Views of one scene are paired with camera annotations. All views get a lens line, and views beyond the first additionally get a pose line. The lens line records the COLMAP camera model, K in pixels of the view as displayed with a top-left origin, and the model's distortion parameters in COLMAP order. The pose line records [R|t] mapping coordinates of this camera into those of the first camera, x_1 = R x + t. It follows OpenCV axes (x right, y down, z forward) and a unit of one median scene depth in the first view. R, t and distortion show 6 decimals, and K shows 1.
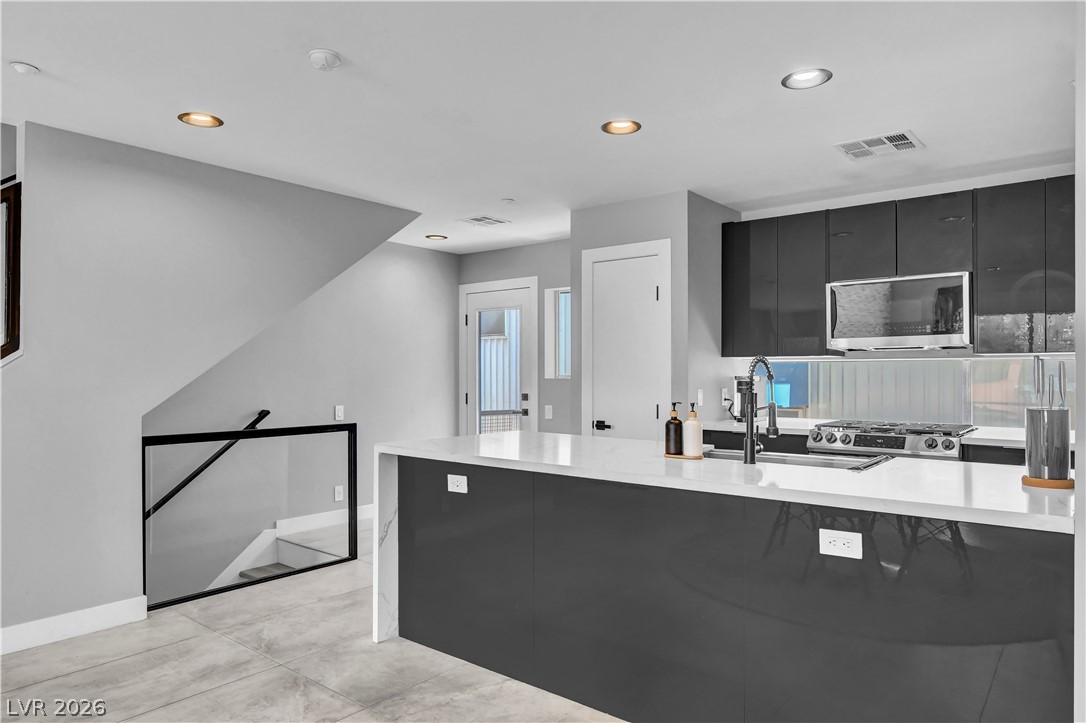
lens RADIAL K [[665.7, 0, 540.4], [0, 665.7, 368.3], [0, 0, 1]] dist [-0.011326, 0.002411]
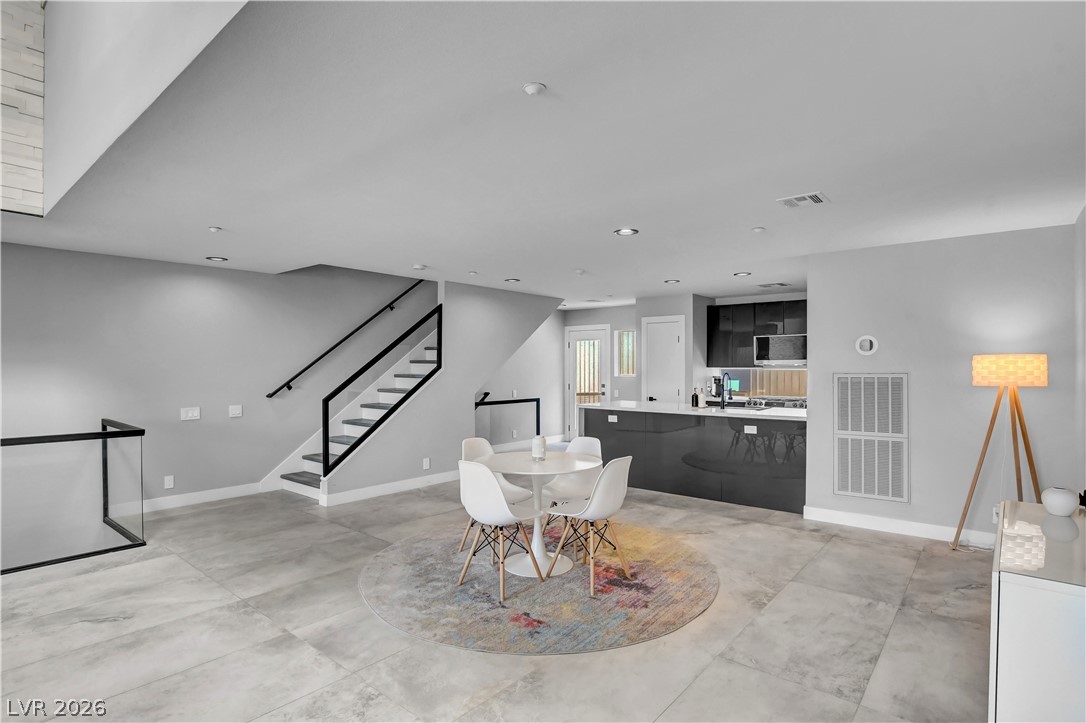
lens RADIAL K [[555.0, 0, 544.9], [0, 555.0, 358.6], [0, 0, 1]] dist [-0.019338, 0.001923]
pose [[0.999926, 0.000473, 0.012149, -0.282033], [-0.000413, 0.999987, -0.004990, -0.037041], [-0.012151, 0.004985, 0.999914, -0.809878]]
